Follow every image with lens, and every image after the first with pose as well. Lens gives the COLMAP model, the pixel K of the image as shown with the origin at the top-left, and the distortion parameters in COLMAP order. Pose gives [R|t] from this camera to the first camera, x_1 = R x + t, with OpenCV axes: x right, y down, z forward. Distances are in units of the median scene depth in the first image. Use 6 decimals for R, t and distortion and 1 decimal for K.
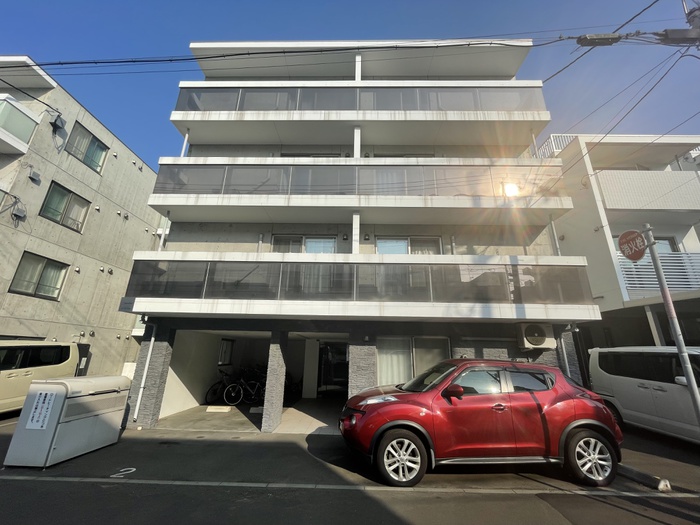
lens RADIAL K [[284.0, 0, 350.0], [0, 284.0, 262.5], [0, 0, 1]] dist [-0.000947, -0.000127]
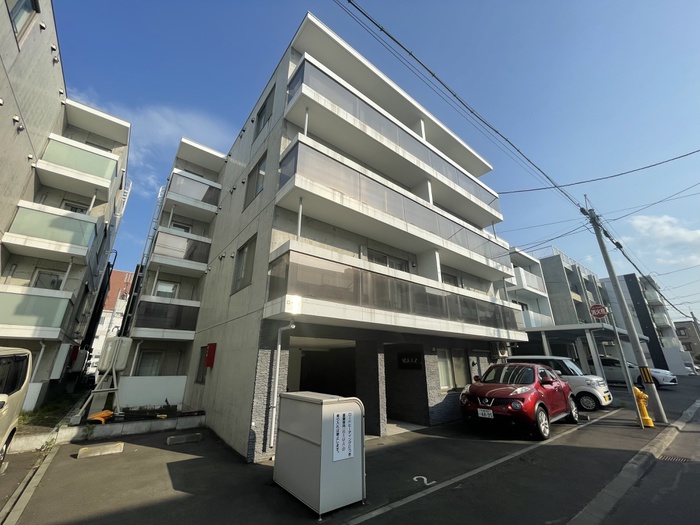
lens RADIAL K [[284.0, 0, 350.0], [0, 284.0, 262.5], [0, 0, 1]] dist [-0.000947, -0.000127]
pose [[0.772382, 0.196546, 0.603983, -1.225702], [-0.180339, 0.979645, -0.088172, 0.074014], [-0.609018, -0.040819, 0.792105, 0.263594]]
